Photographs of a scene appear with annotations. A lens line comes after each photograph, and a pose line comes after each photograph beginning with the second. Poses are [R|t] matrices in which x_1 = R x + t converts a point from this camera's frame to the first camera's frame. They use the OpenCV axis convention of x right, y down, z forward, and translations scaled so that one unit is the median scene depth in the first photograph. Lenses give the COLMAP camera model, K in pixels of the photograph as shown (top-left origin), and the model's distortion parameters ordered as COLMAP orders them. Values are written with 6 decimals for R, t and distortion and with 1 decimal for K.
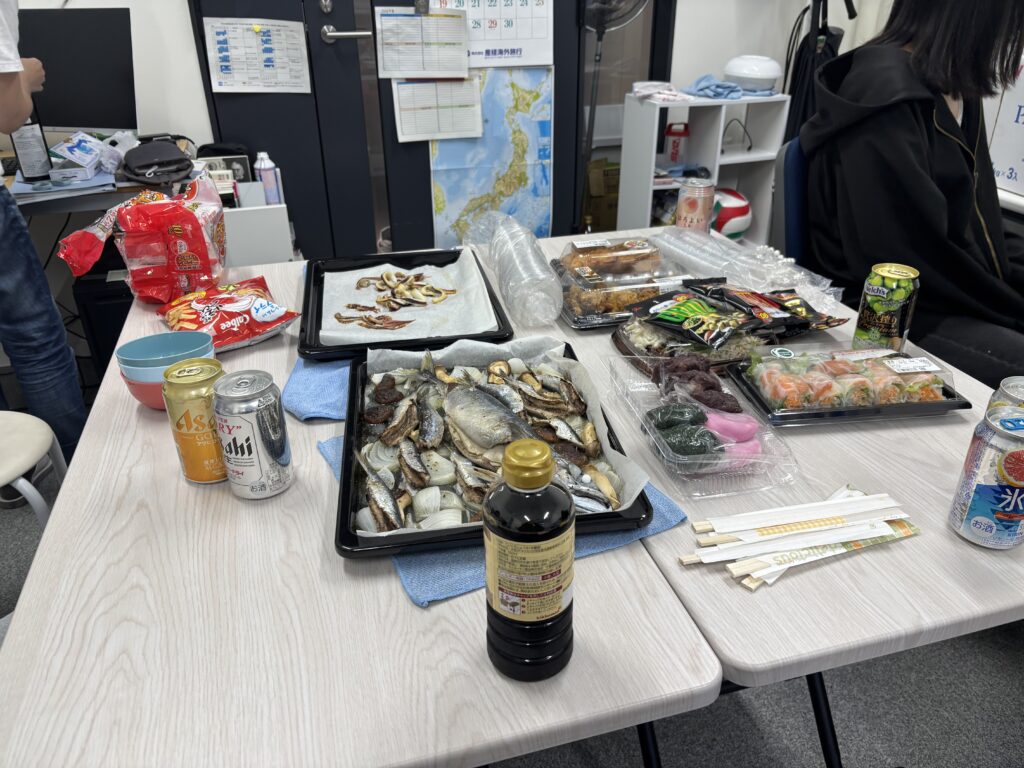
lens RADIAL K [[766.9, 0, 511.0], [0, 766.9, 388.7], [0, 0, 1]] dist [0.003490, -0.071848]
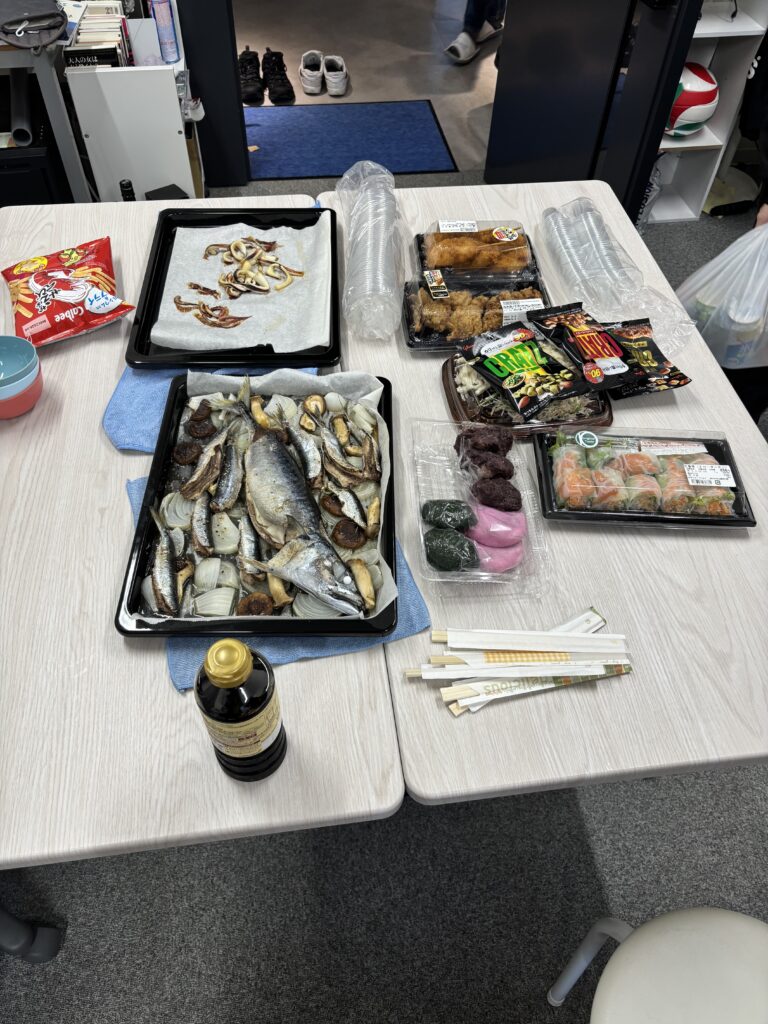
lens RADIAL K [[788.6, 0, 384.0], [0, 788.6, 512.0], [0, 0, 1]] dist [-0.057636, 0.007576]
pose [[0.990693, 0.122767, -0.058782, 0.153037], [-0.091035, 0.918675, 0.384380, -0.302623], [0.101190, -0.375452, 0.921301, 0.003110]]
